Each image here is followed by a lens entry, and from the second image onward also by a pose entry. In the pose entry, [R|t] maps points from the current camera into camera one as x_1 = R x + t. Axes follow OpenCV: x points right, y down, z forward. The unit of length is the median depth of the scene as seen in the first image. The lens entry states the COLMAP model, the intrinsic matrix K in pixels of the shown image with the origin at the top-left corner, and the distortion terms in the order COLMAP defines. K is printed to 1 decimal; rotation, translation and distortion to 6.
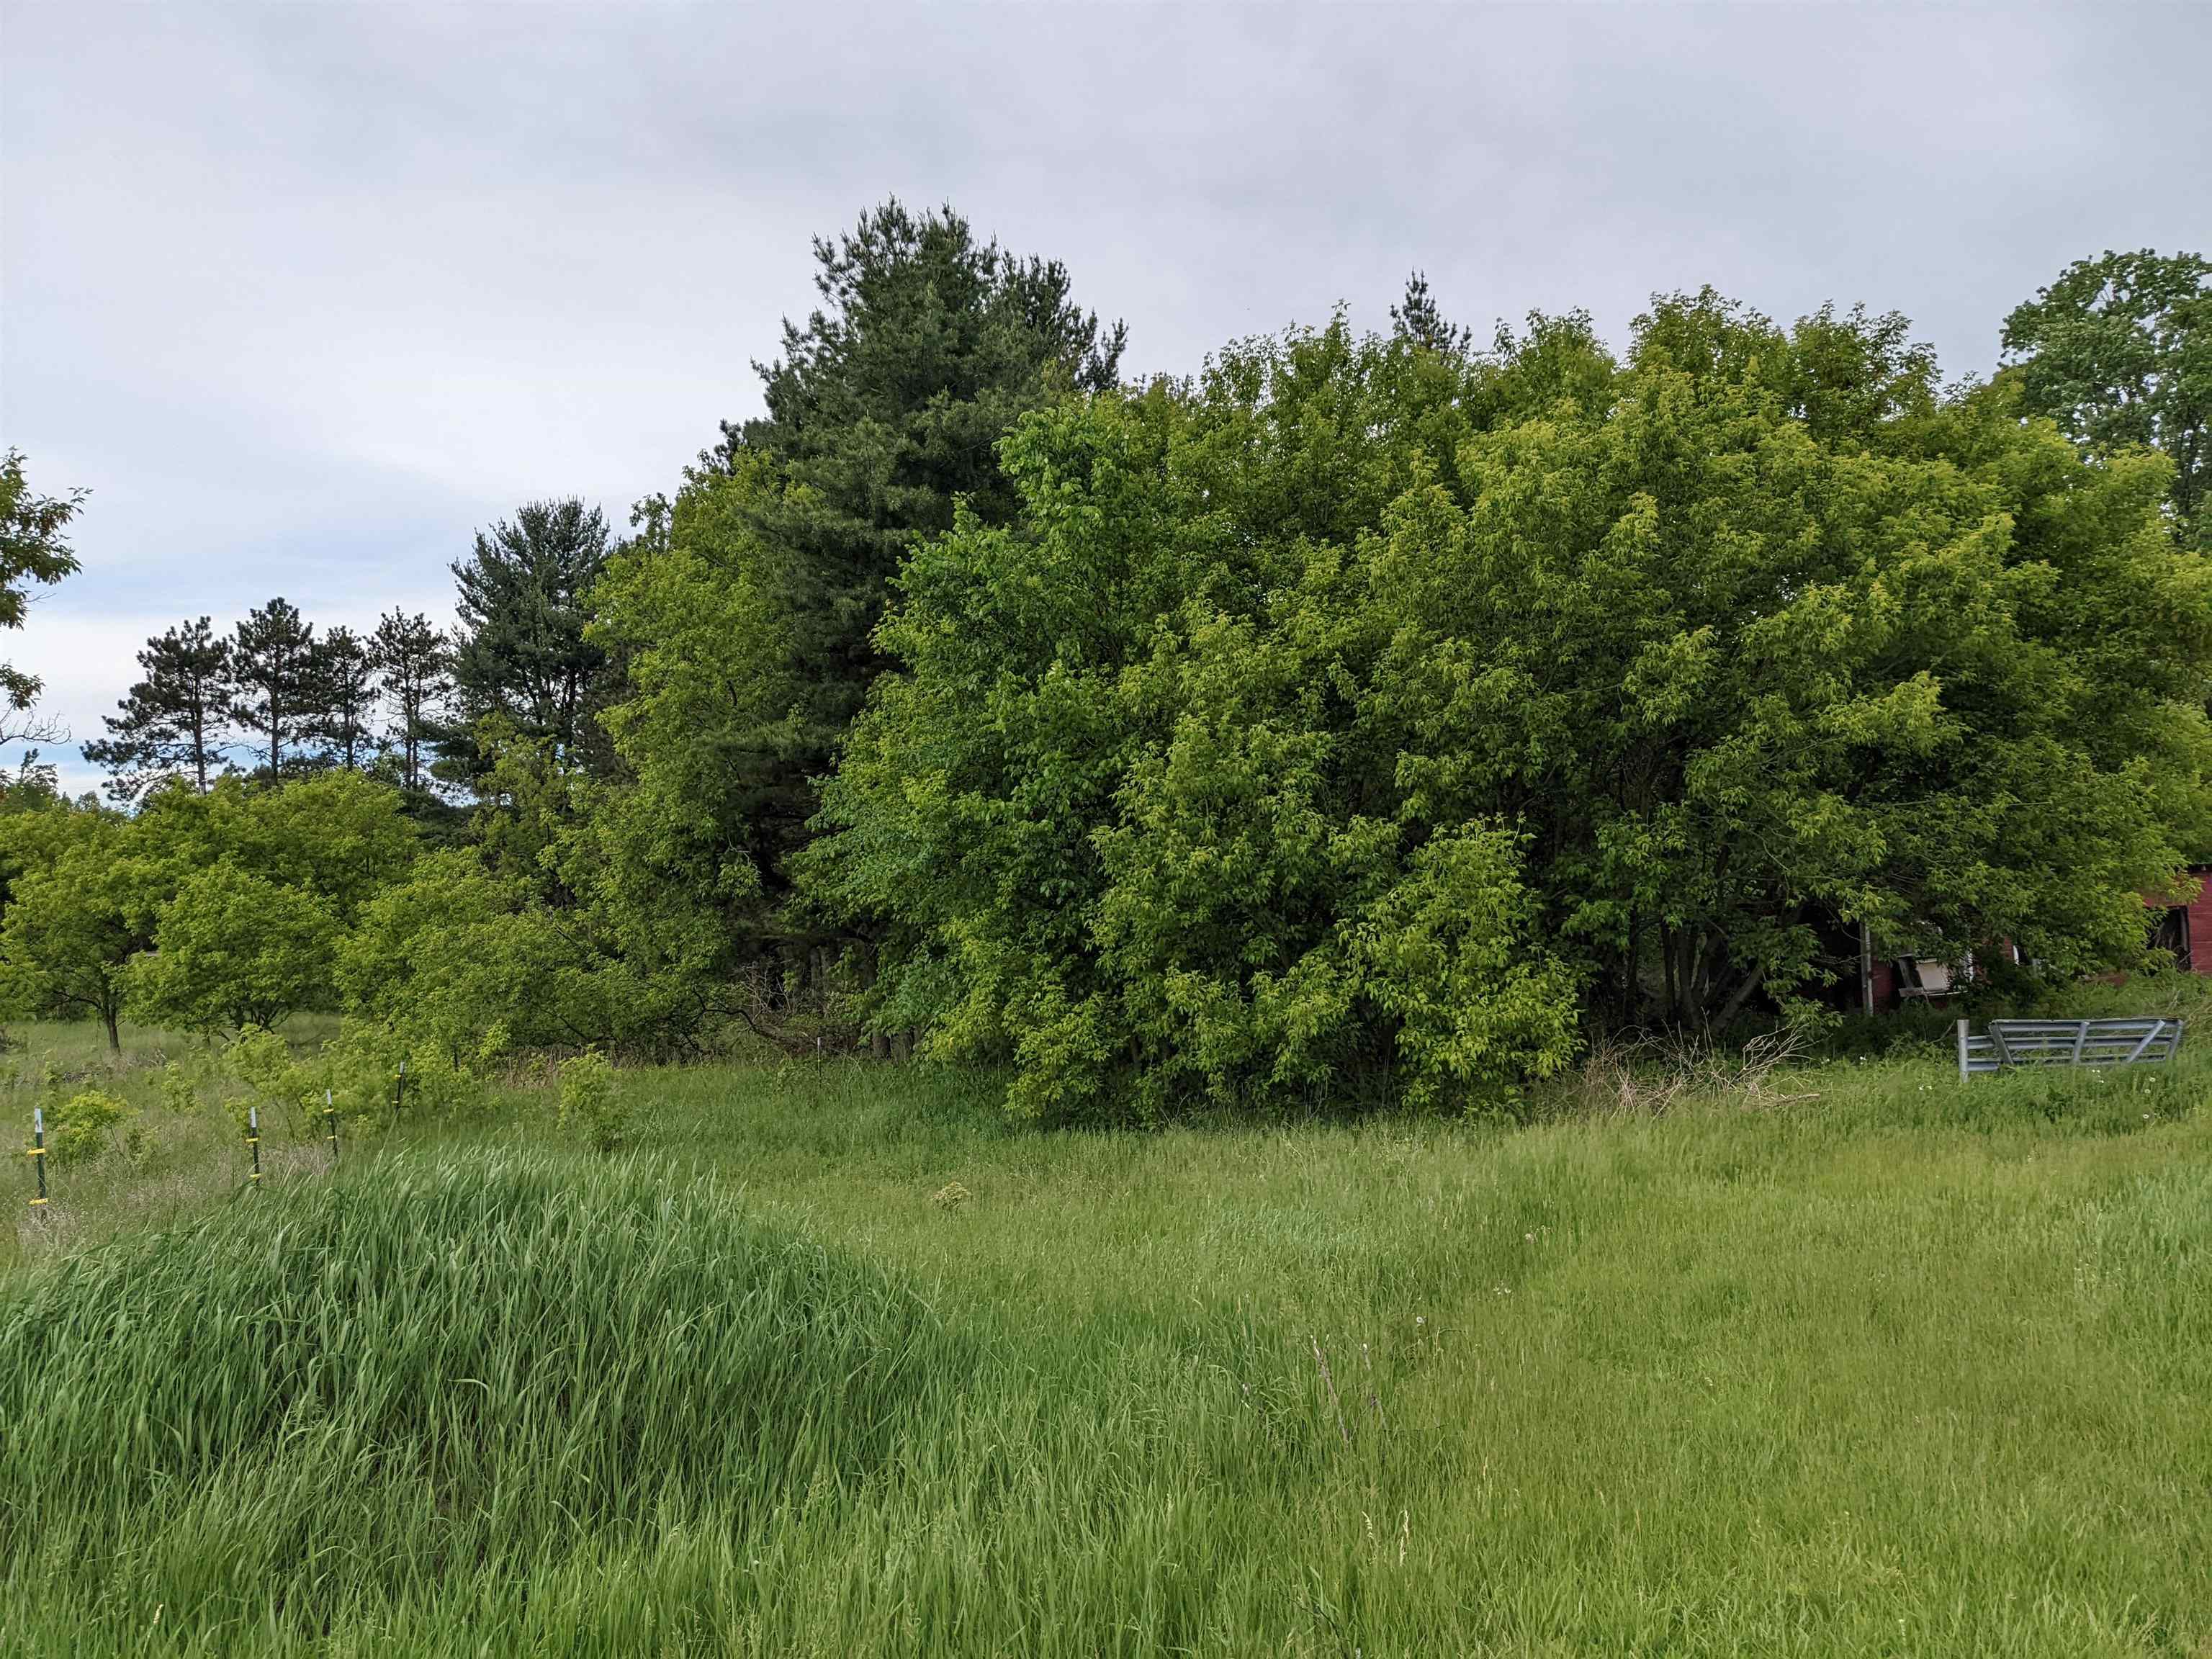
lens RADIAL K [[1715.1, 0, 1153.5], [0, 1715.1, 825.5], [0, 0, 1]] dist [-0.034303, -0.000176]
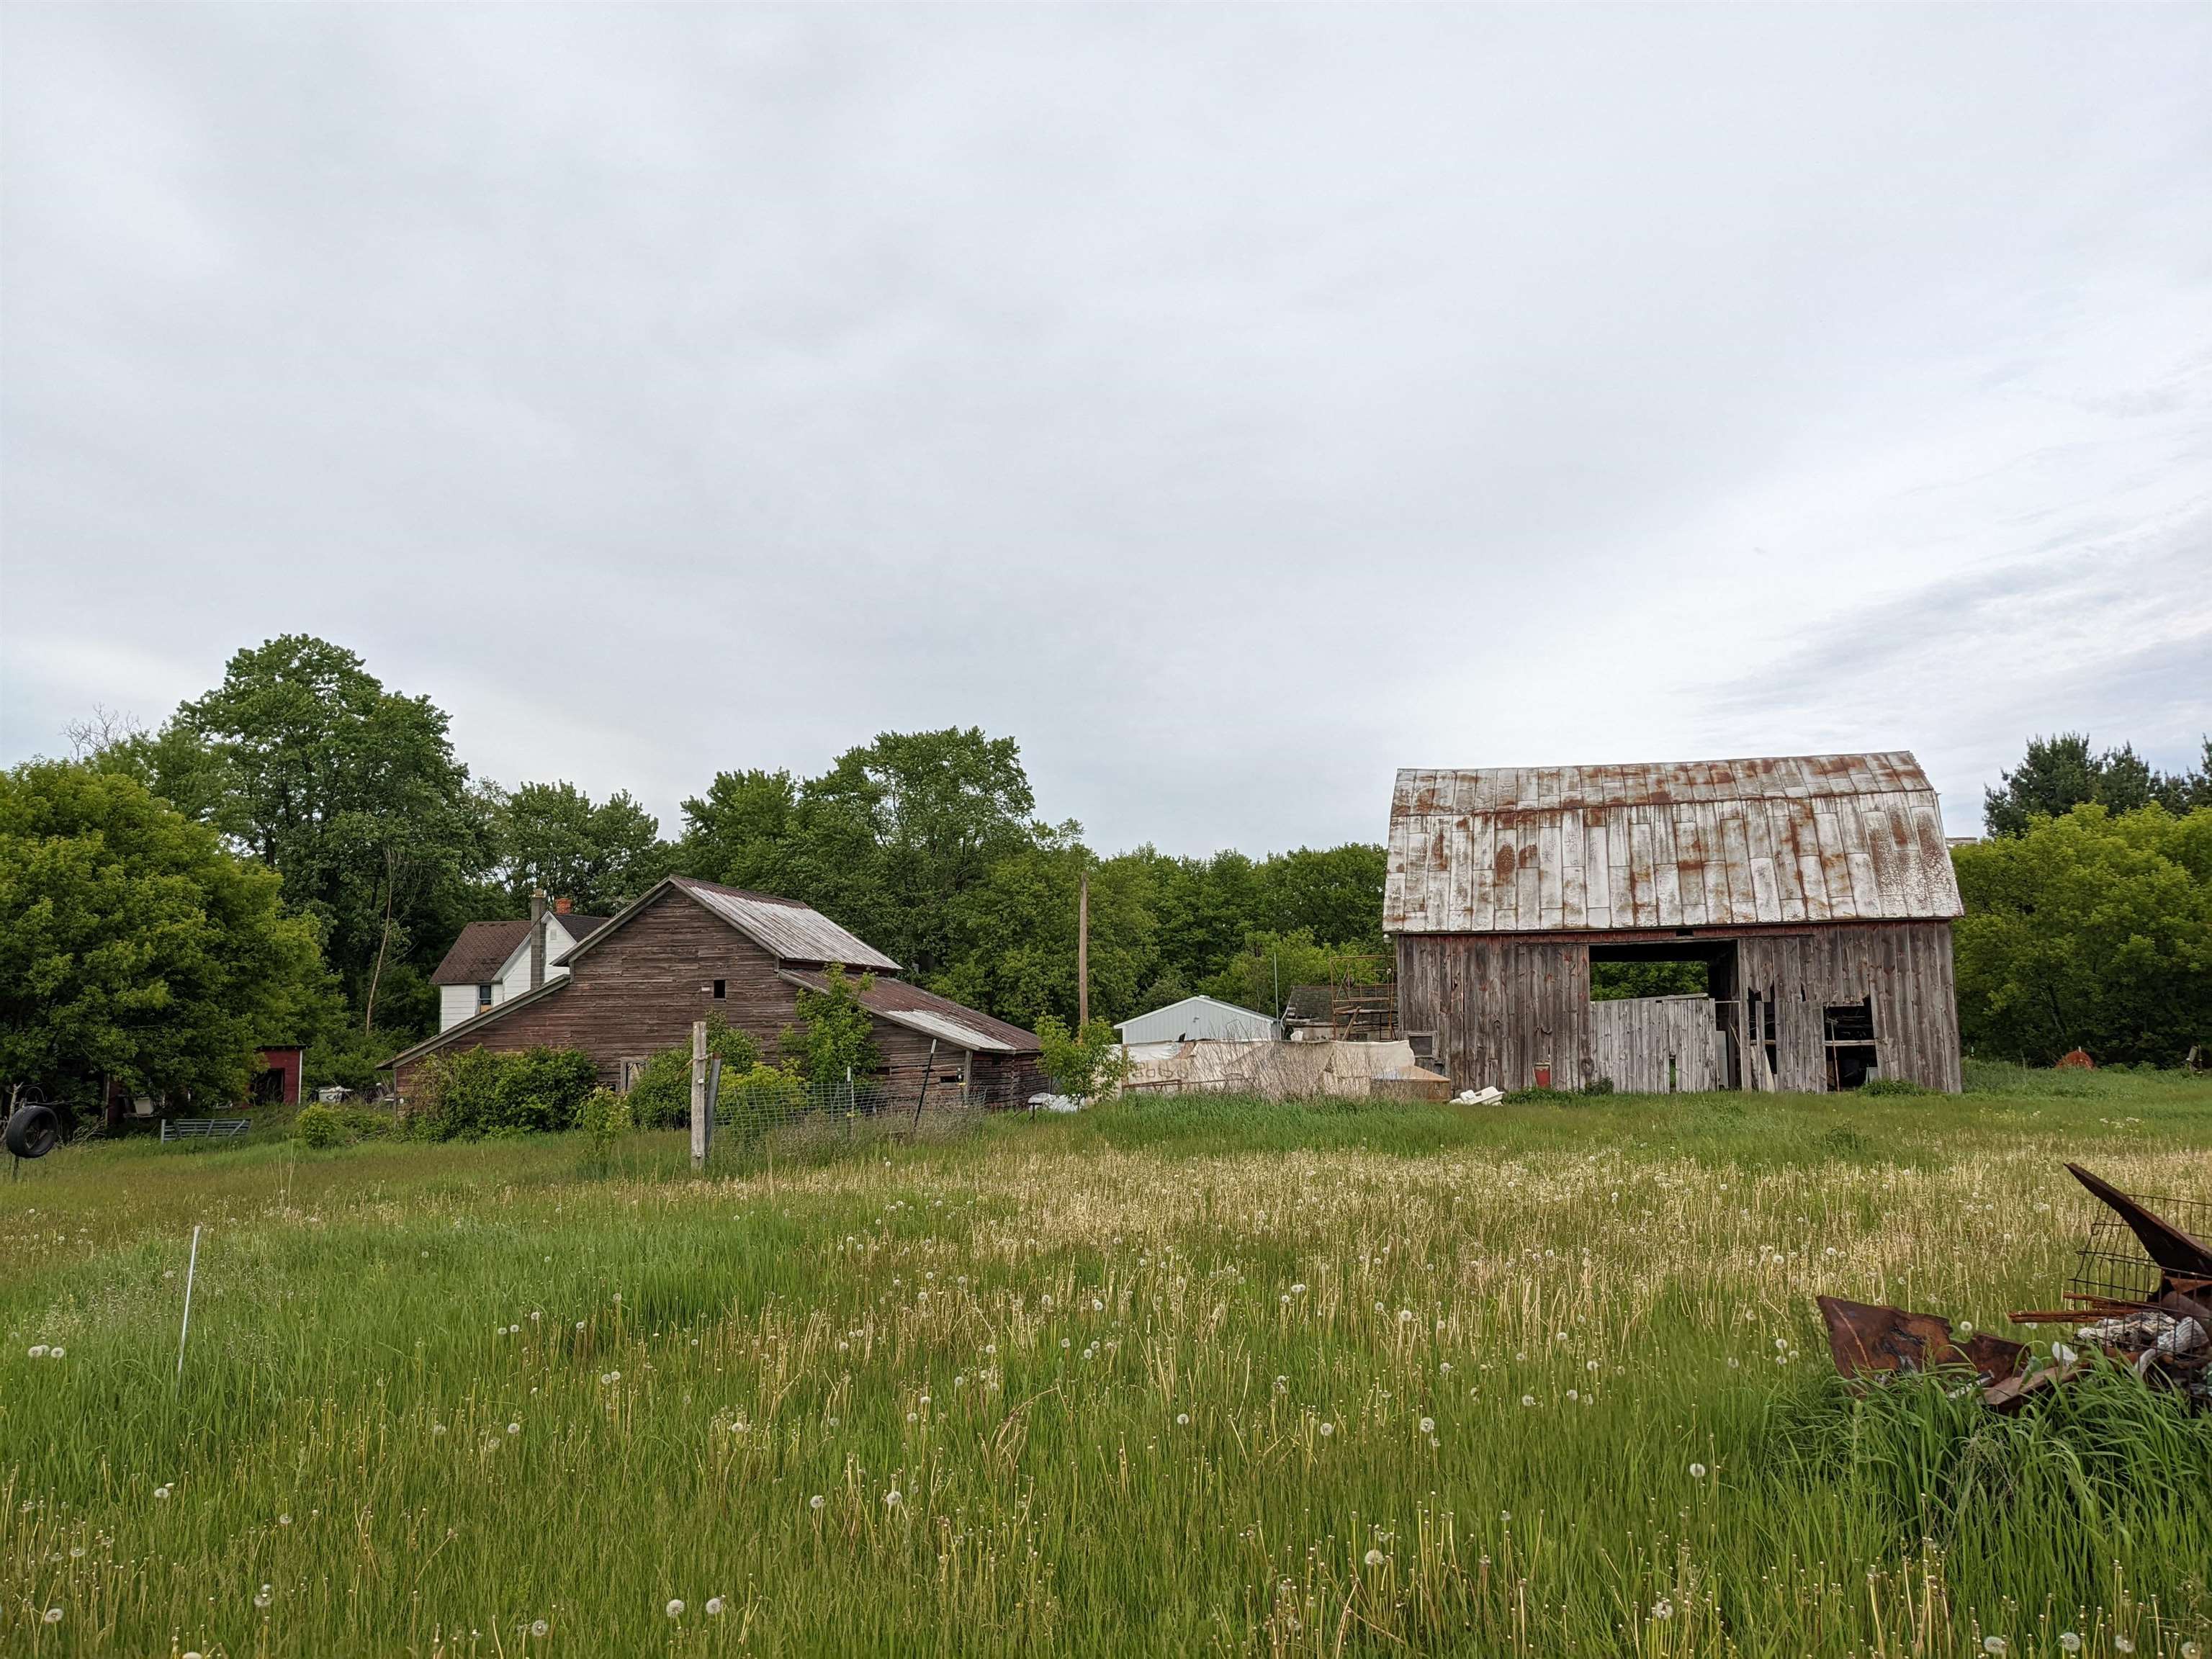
lens RADIAL K [[1715.1, 0, 1153.5], [0, 1715.1, 825.5], [0, 0, 1]] dist [-0.034303, -0.000176]
pose [[0.557200, 0.122804, 0.821248, -0.747391], [-0.053258, 0.992253, -0.112240, -0.105998], [-0.828669, 0.018802, 0.559423, -1.481778]]
